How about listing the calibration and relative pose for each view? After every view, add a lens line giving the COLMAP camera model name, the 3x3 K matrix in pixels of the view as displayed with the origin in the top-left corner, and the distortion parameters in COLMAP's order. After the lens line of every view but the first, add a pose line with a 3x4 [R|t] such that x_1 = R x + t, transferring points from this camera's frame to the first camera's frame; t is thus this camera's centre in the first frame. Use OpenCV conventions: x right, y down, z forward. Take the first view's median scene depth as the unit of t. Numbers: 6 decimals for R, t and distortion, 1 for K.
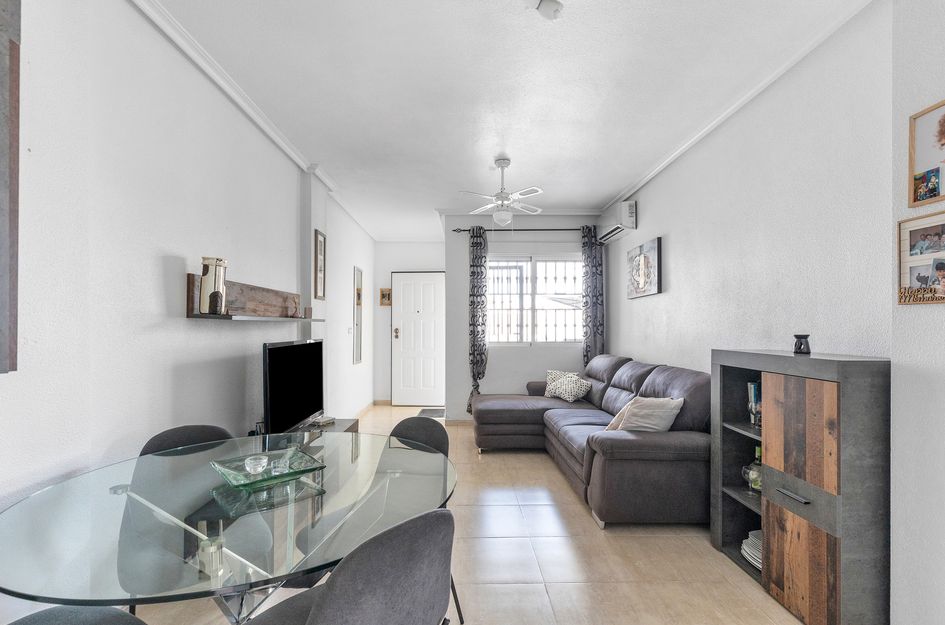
lens RADIAL K [[434.8, 0, 464.2], [0, 434.8, 329.7], [0, 0, 1]] dist [0.003532, 0.000017]
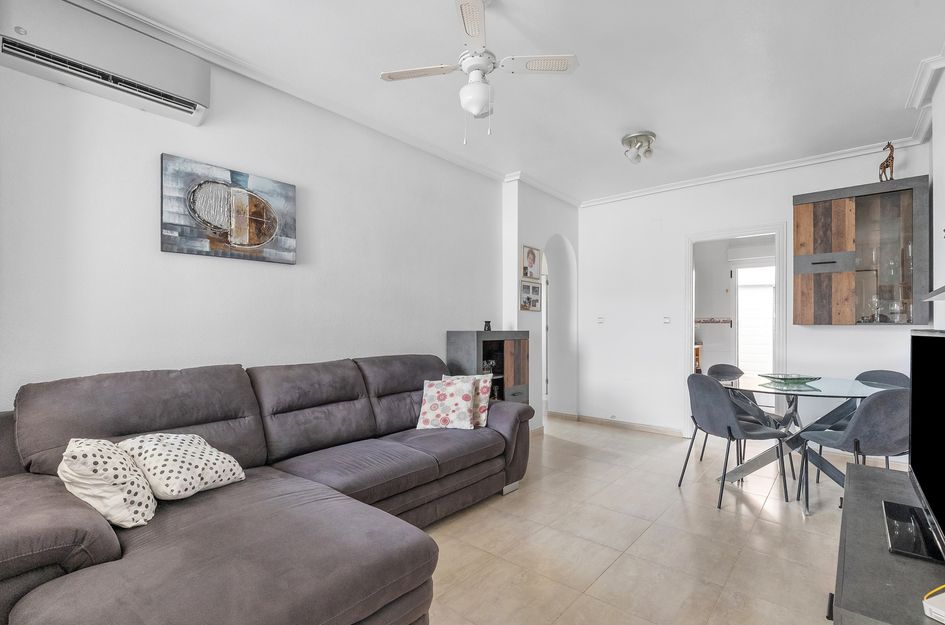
lens RADIAL K [[434.8, 0, 475.5], [0, 434.8, 319.6], [0, 0, 1]] dist [0.003532, 0.000017]
pose [[-0.756055, 0.002129, 0.654505, -0.497258], [-0.004018, 0.999961, -0.007895, 0.022150], [-0.654496, -0.008599, -0.756017, 2.689150]]
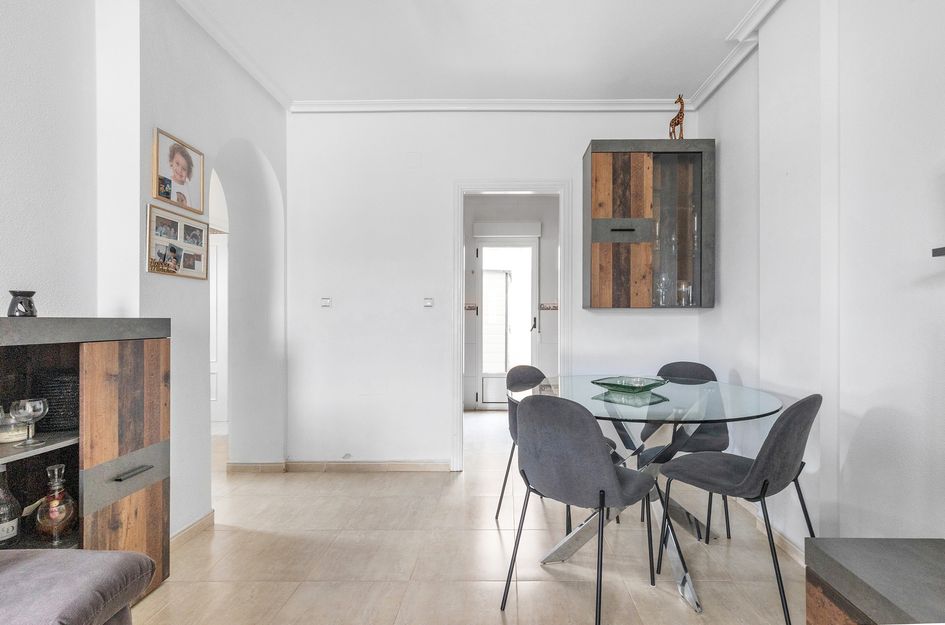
lens RADIAL K [[434.8, 0, 493.0], [0, 434.8, 319.7], [0, 0, 1]] dist [0.003532, 0.000017]
pose [[-0.999718, -0.003817, 0.023430, -0.002936], [-0.003658, 0.999970, 0.006819, 0.054131], [-0.023456, 0.006731, -0.999702, 1.802391]]
